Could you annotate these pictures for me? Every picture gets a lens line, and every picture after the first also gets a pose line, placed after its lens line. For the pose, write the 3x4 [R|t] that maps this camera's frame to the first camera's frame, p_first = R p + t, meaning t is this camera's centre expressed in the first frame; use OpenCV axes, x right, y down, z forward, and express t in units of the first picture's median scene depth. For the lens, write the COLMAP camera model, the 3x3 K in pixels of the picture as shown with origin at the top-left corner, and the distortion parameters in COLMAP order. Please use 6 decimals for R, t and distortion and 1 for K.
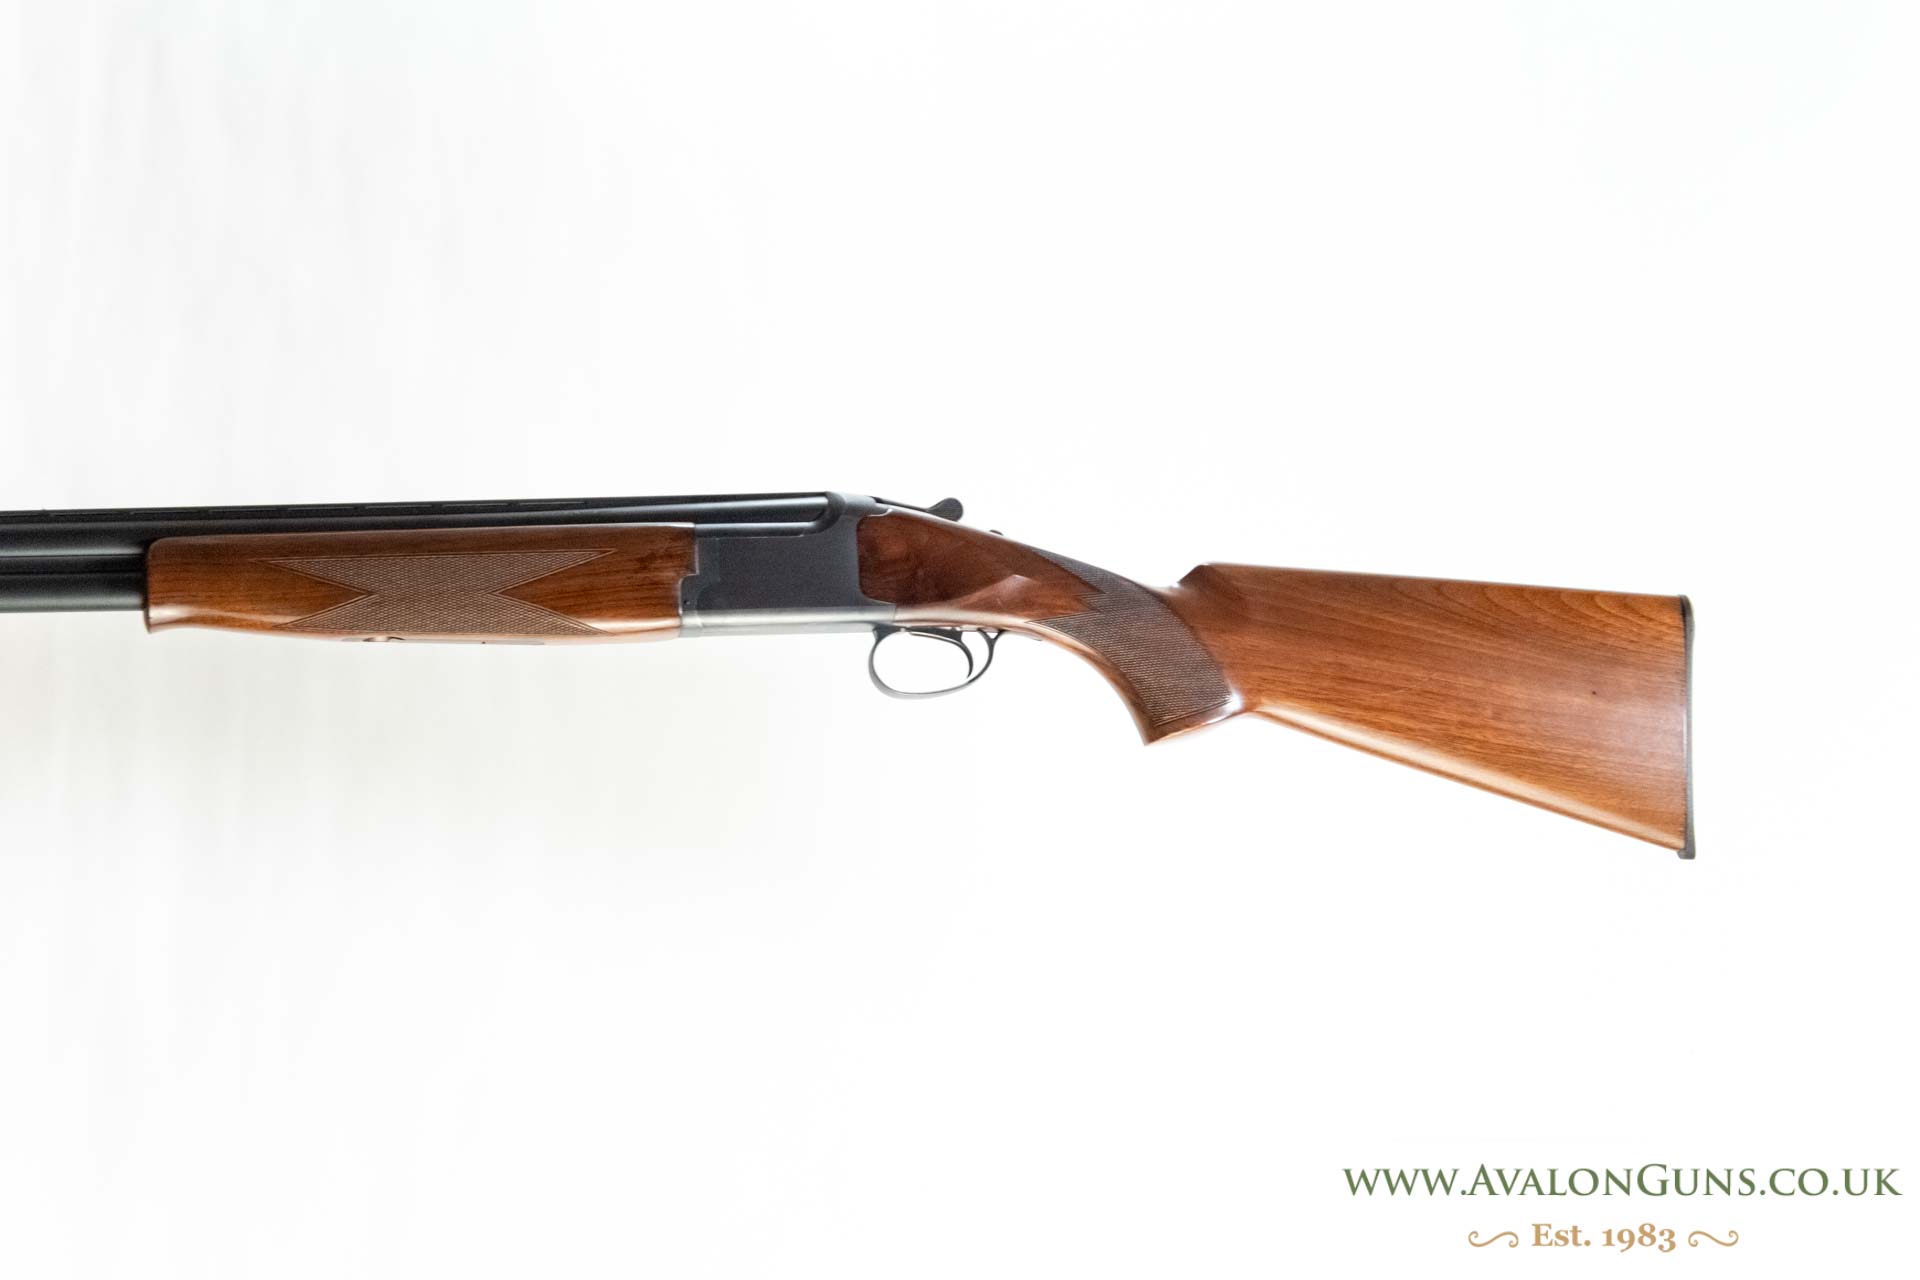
lens RADIAL K [[4772.6, 0, 960.6], [0, 4772.6, 639.2], [0, 0, 1]] dist [0.065144, 0.000000]
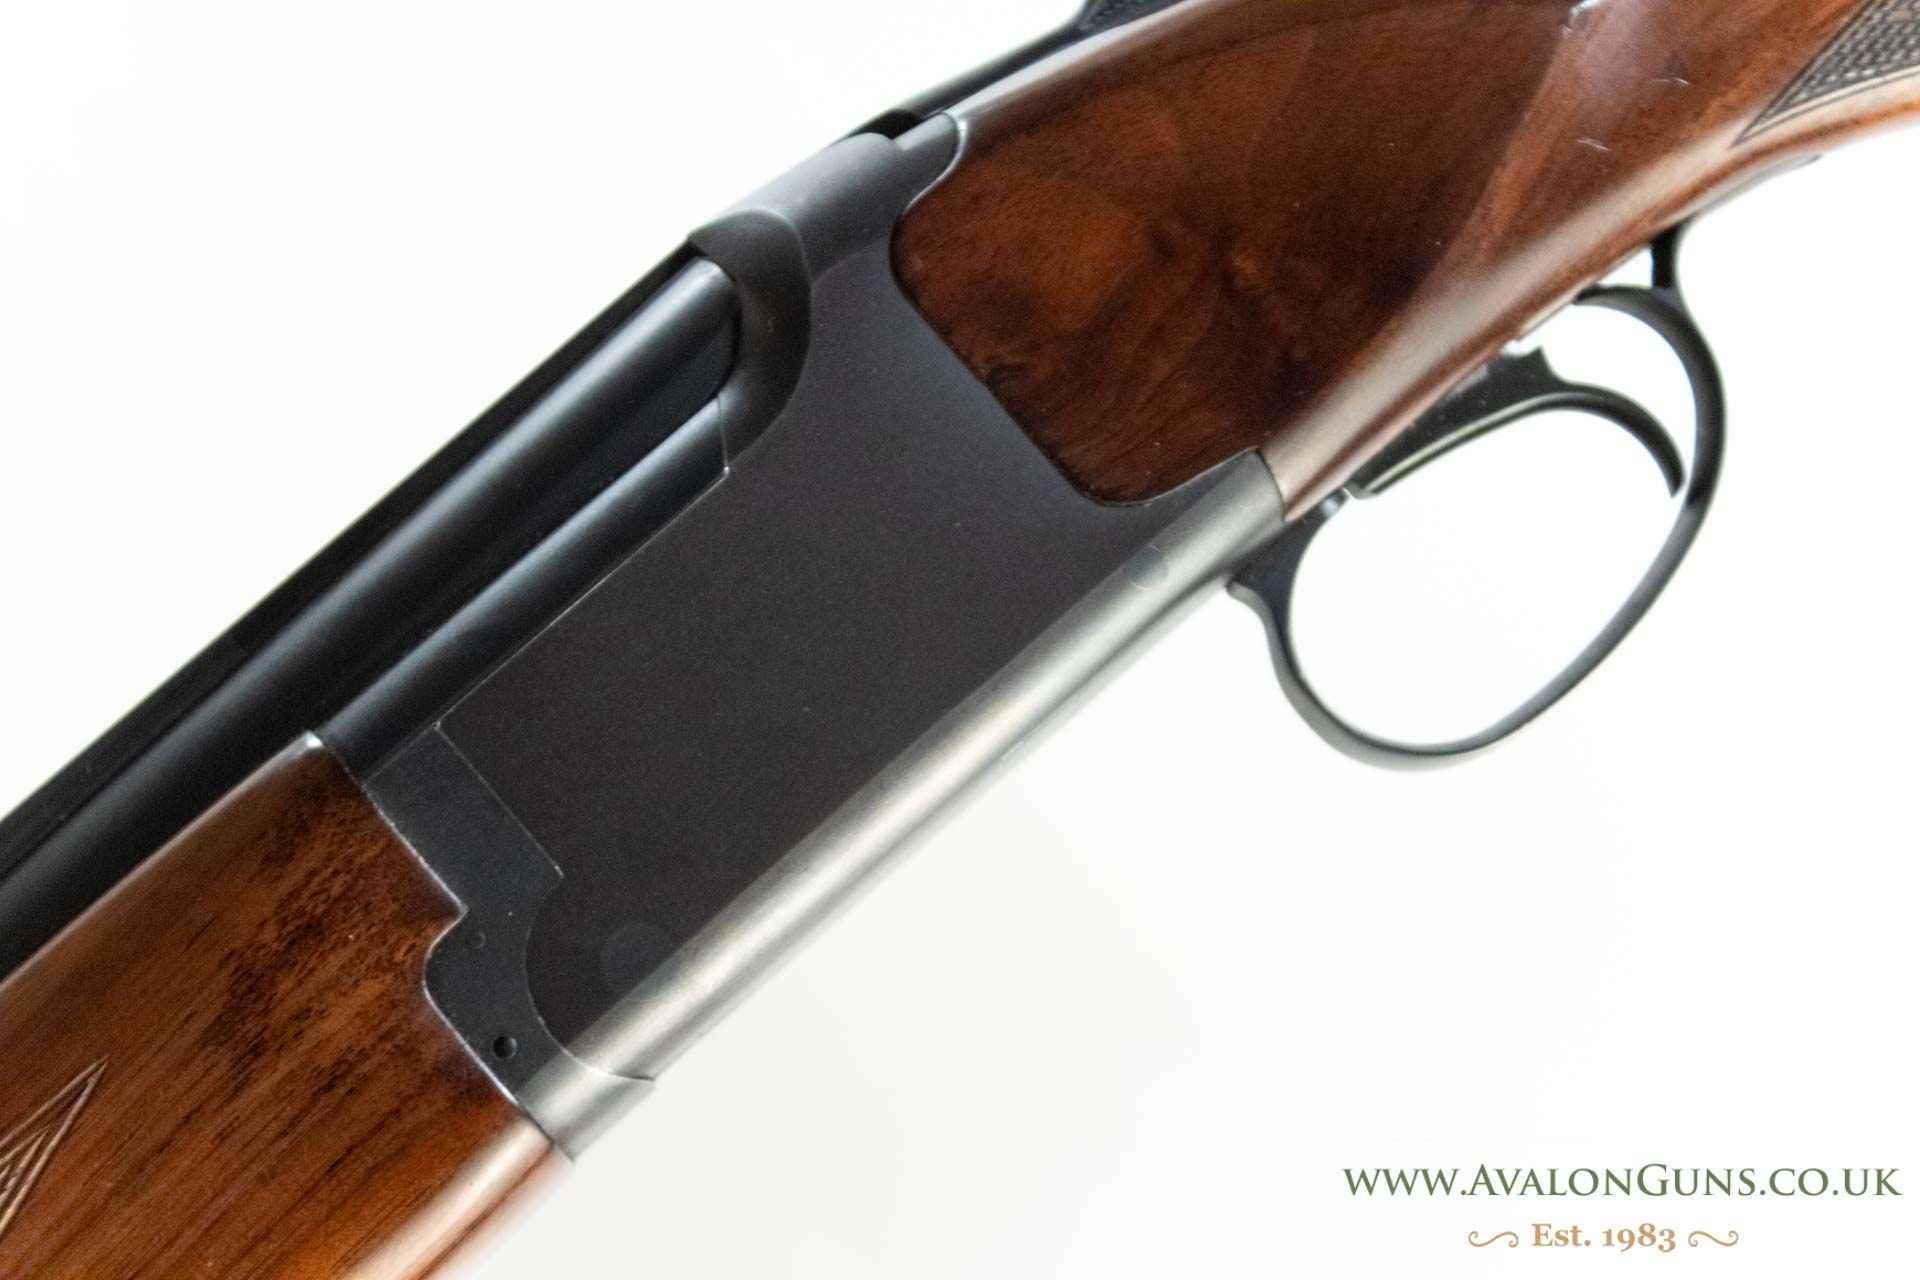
lens RADIAL K [[4772.6, 0, 959.6], [0, 4772.6, 640.8], [0, 0, 1]] dist [0.065144, 0.000000]
pose [[0.777364, -0.627326, -0.046545, -0.019346], [0.629020, 0.774471, 0.067286, -0.023594], [-0.006162, -0.081583, 0.996647, 0.780409]]
